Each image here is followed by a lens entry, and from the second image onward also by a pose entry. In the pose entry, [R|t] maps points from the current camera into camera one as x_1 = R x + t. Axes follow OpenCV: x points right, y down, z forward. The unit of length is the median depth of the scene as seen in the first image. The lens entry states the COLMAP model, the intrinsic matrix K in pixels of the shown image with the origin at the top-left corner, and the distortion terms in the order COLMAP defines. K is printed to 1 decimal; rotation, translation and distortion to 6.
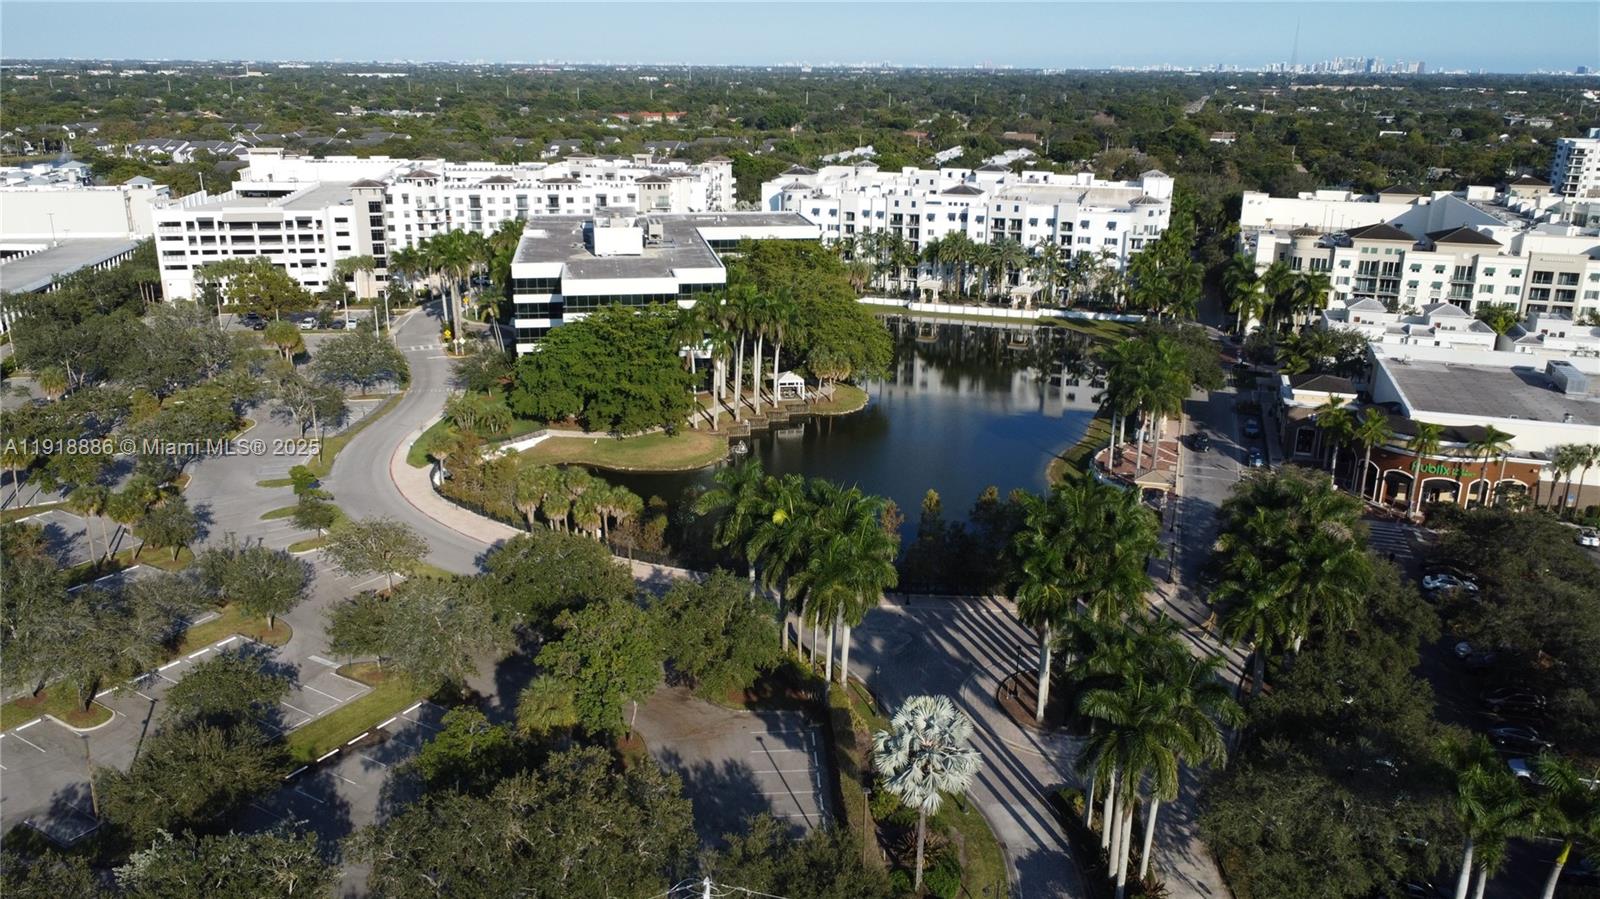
lens RADIAL K [[1199.5, 0, 800.0], [0, 1199.5, 449.5], [0, 0, 1]] dist [-0.000521, 0.001555]
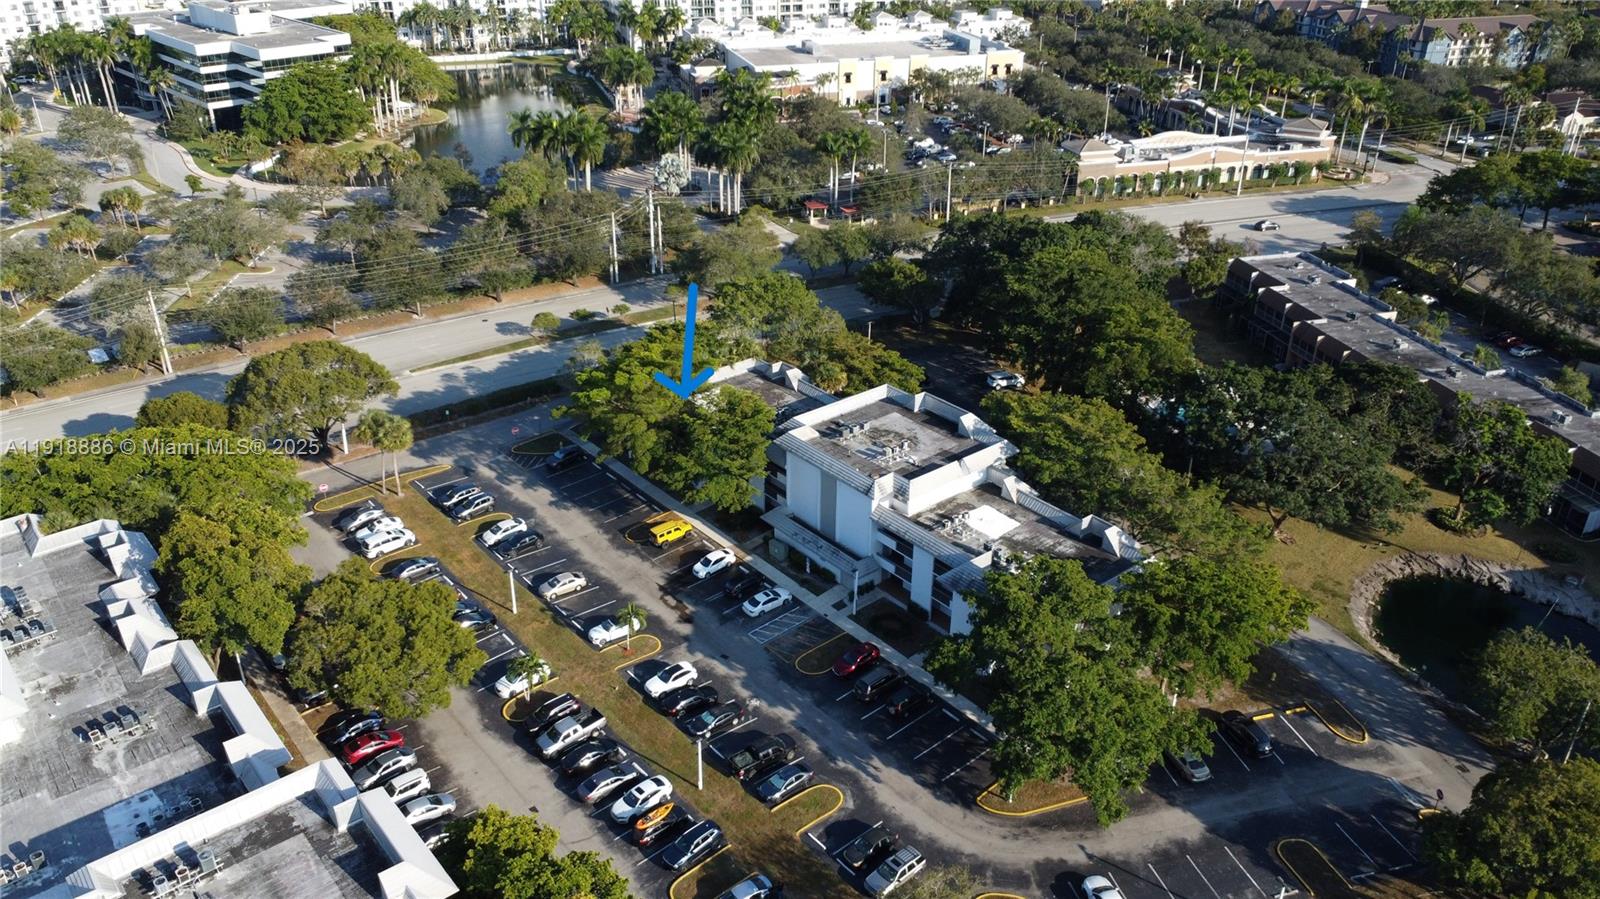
lens RADIAL K [[1199.5, 0, 800.0], [0, 1199.5, 449.5], [0, 0, 1]] dist [-0.000521, 0.001555]
pose [[0.821333, -0.270381, 0.502301, -0.421946], [0.177134, 0.957892, 0.225979, 0.095457], [-0.542250, -0.096630, 0.834642, -0.542995]]
